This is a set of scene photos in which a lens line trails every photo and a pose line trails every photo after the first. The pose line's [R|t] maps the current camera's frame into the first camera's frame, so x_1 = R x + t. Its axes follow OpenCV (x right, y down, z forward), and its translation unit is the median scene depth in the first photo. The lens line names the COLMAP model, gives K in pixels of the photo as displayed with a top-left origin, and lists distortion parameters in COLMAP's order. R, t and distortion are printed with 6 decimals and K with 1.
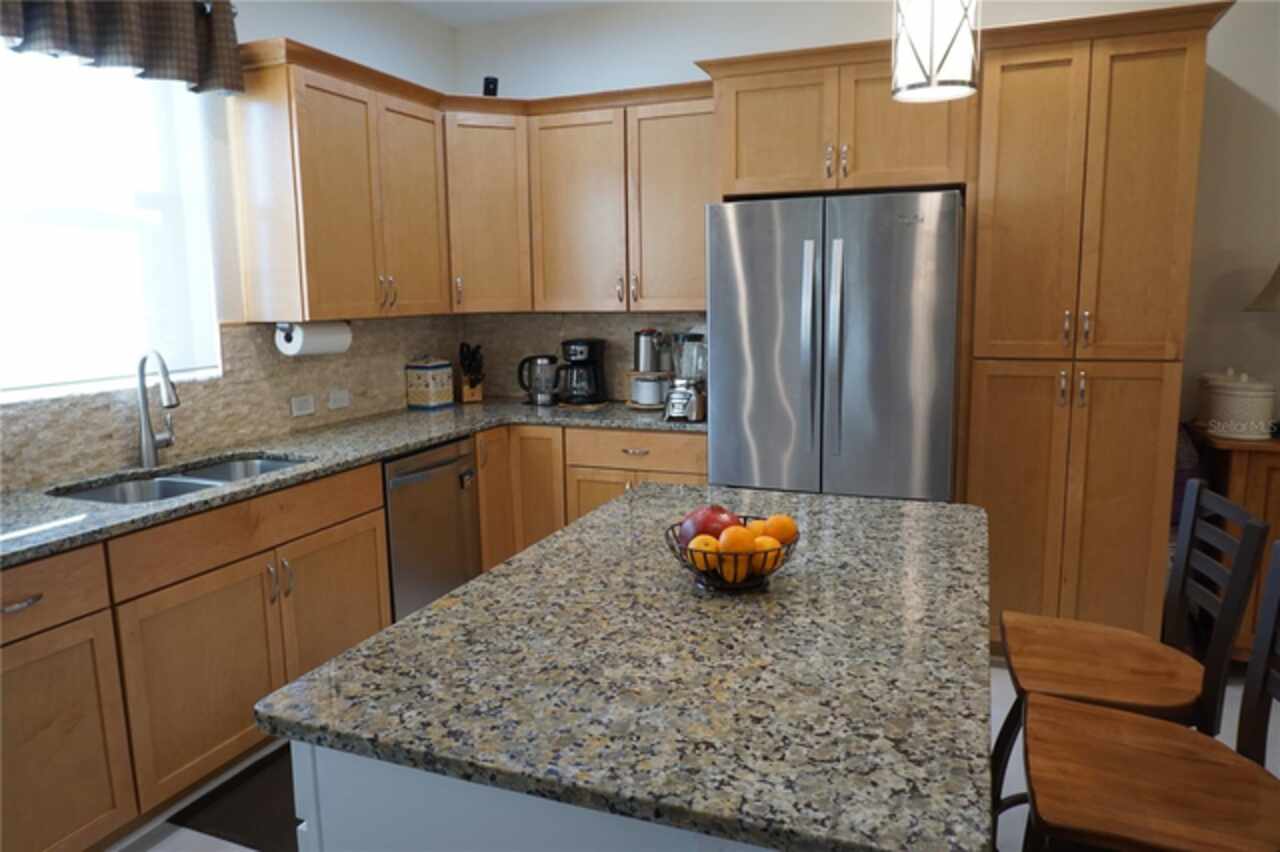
lens RADIAL K [[863.2, 0, 640.0], [0, 863.2, 426.0], [0, 0, 1]] dist [-0.043298, 0.001073]
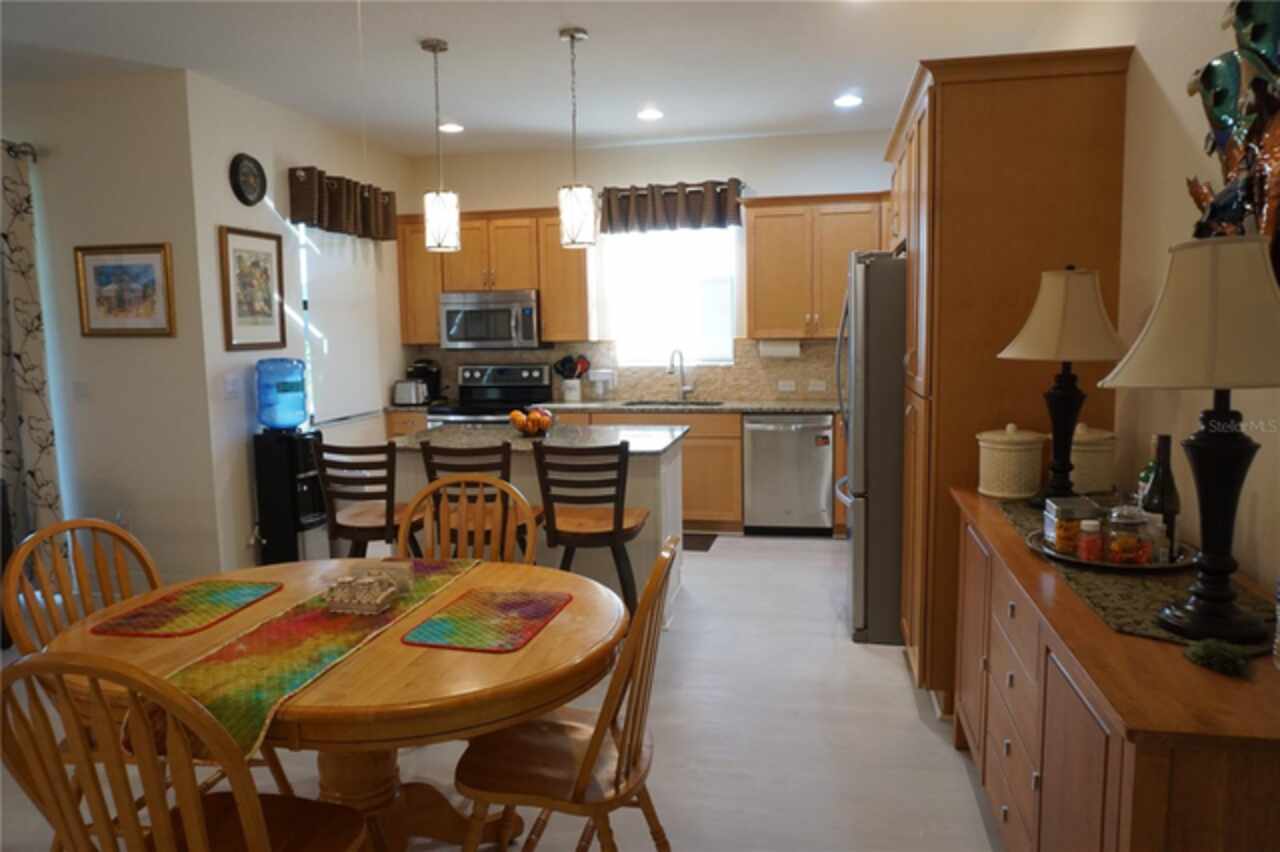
lens RADIAL K [[863.2, 0, 640.0], [0, 863.2, 426.0], [0, 0, 1]] dist [-0.043298, 0.001073]
pose [[0.174624, 0.112727, -0.978161, 1.470361], [-0.136387, 0.986618, 0.089353, -0.067053], [0.975144, 0.117806, 0.187661, 0.417617]]
